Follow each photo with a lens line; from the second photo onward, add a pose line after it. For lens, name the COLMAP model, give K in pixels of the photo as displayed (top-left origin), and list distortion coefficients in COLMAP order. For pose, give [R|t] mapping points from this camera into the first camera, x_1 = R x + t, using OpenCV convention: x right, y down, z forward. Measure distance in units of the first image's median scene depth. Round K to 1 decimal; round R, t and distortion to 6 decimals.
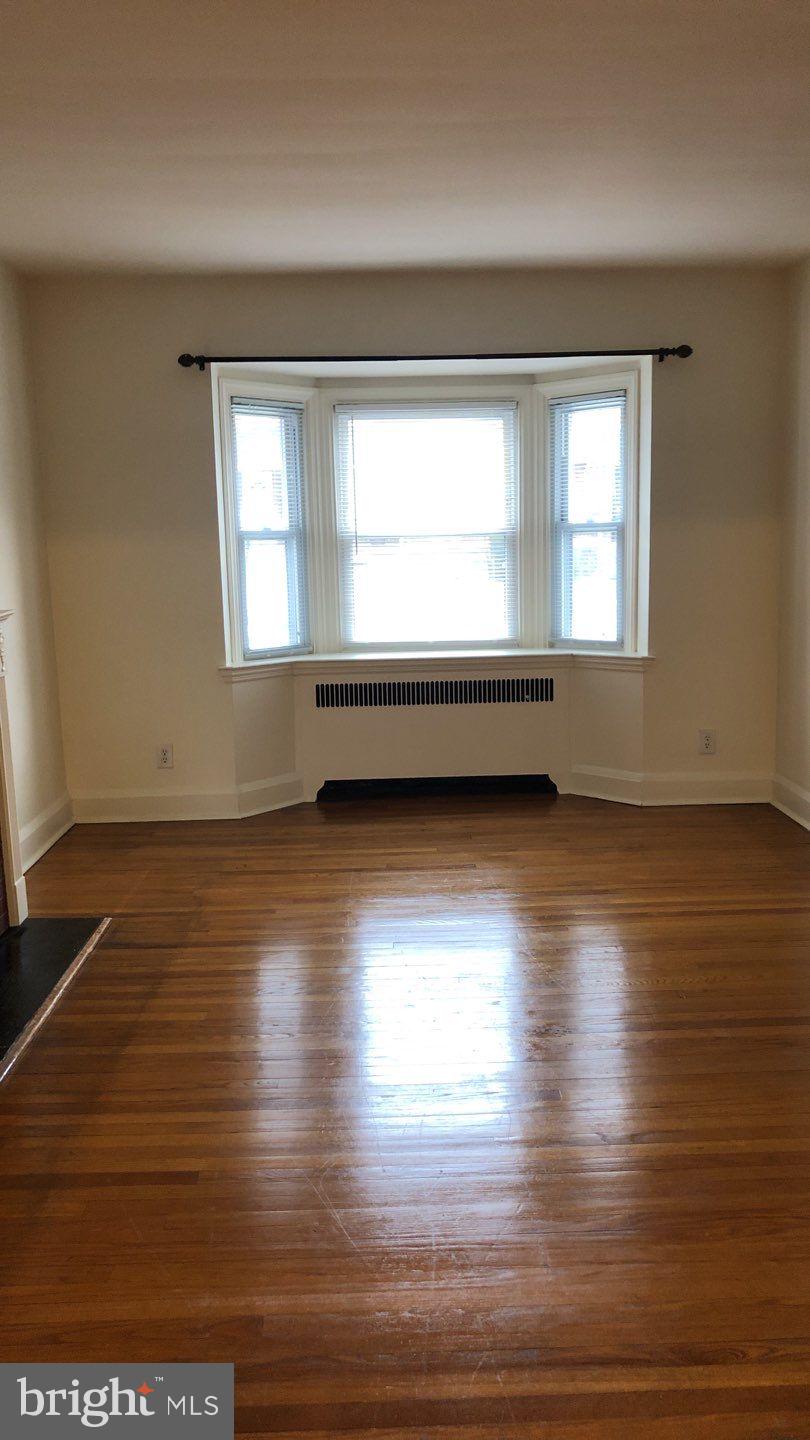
lens RADIAL K [[1179.5, 0, 400.3], [0, 1179.5, 744.8], [0, 0, 1]] dist [0.057457, -0.013971]
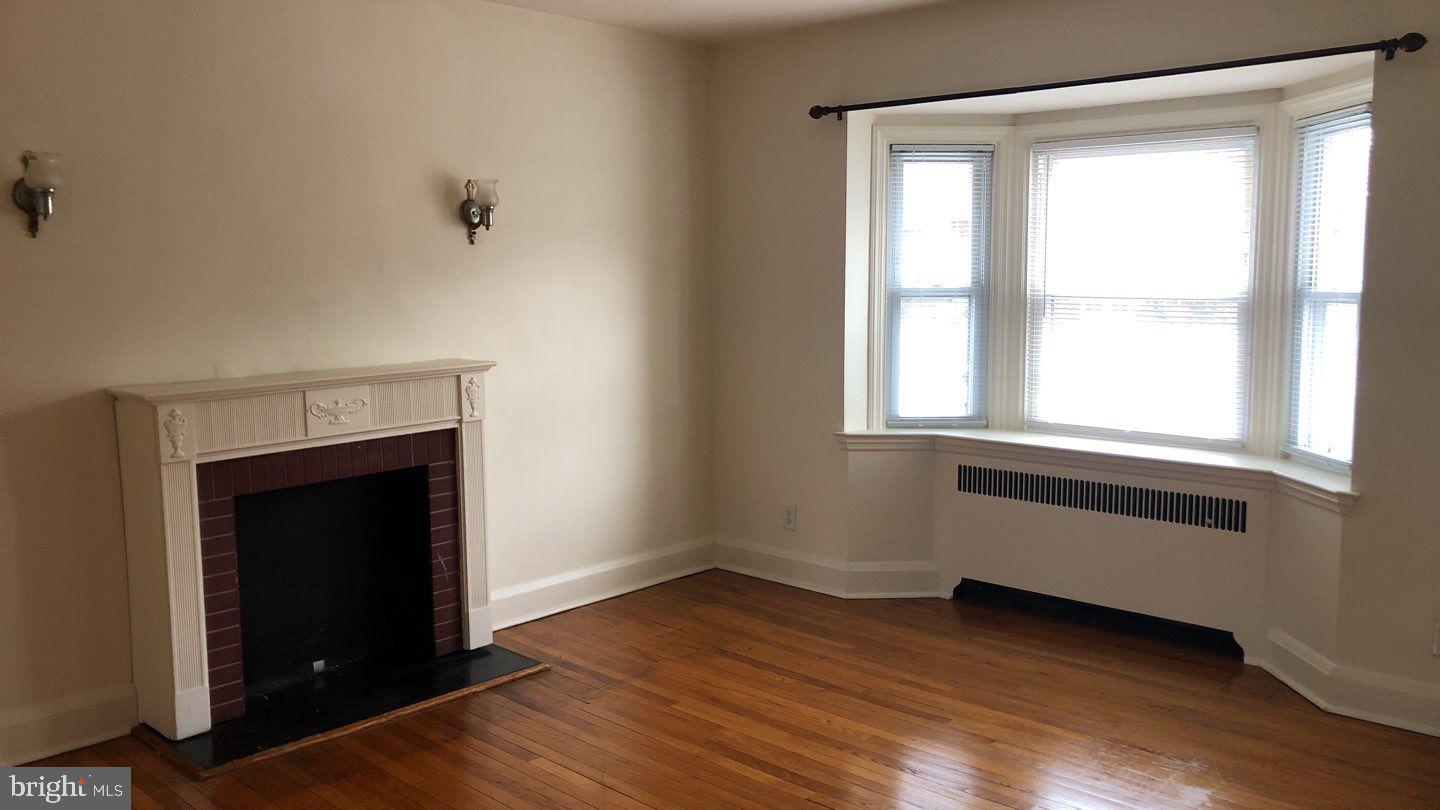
lens RADIAL K [[1179.5, 0, 720.0], [0, 1179.5, 405.0], [0, 0, 1]] dist [0.057457, -0.013971]
pose [[0.719009, 0.101634, -0.687529, 0.395793], [-0.140071, 0.990141, -0.000117, -0.070050], [0.680740, 0.096387, 0.726156, 0.247020]]
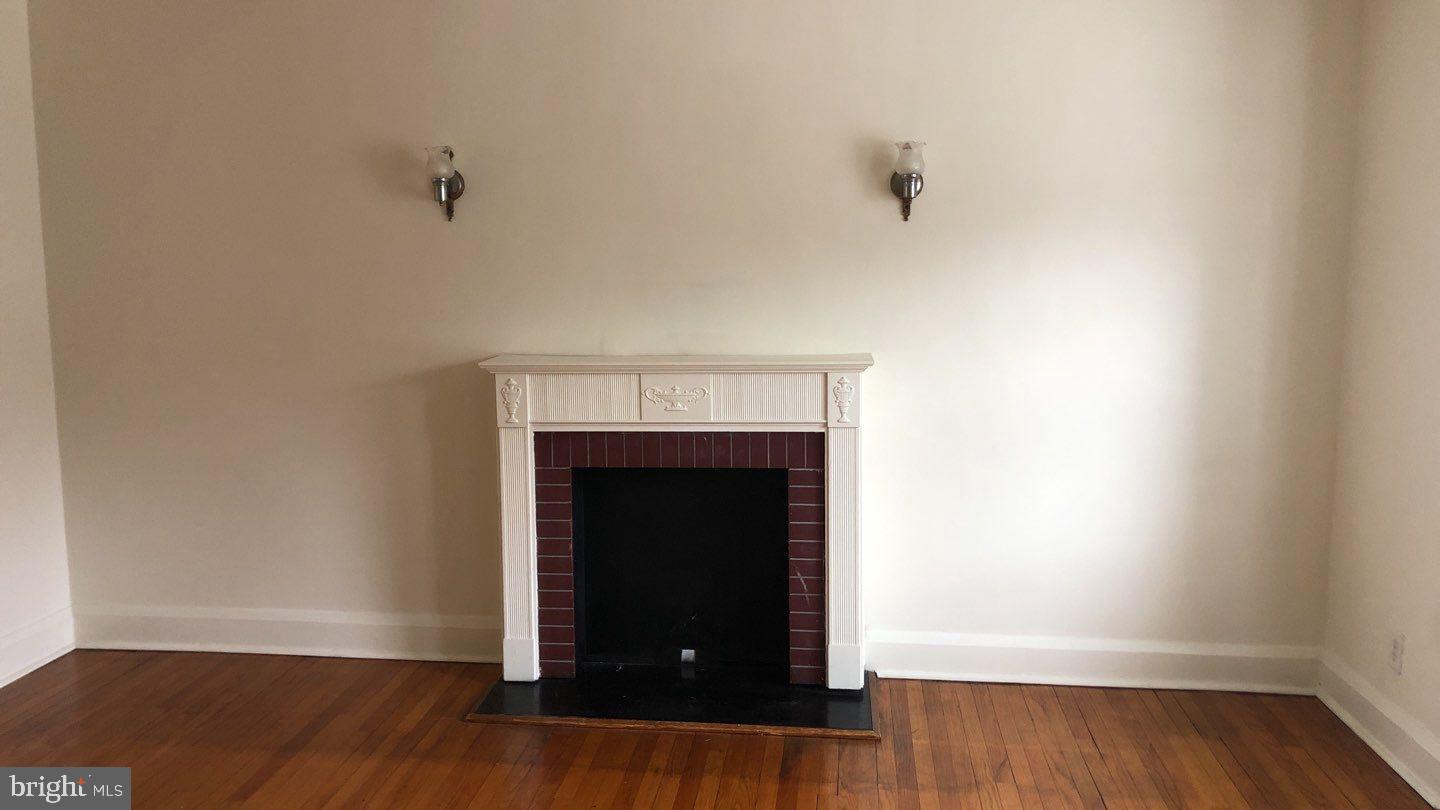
lens RADIAL K [[1179.5, 0, 720.0], [0, 1179.5, 405.0], [0, 0, 1]] dist [0.057457, -0.013971]
pose [[-0.128637, 0.155592, -0.979410, 0.403453], [-0.178743, 0.967803, 0.177224, -0.151238], [0.975450, 0.197860, -0.096685, 0.679470]]
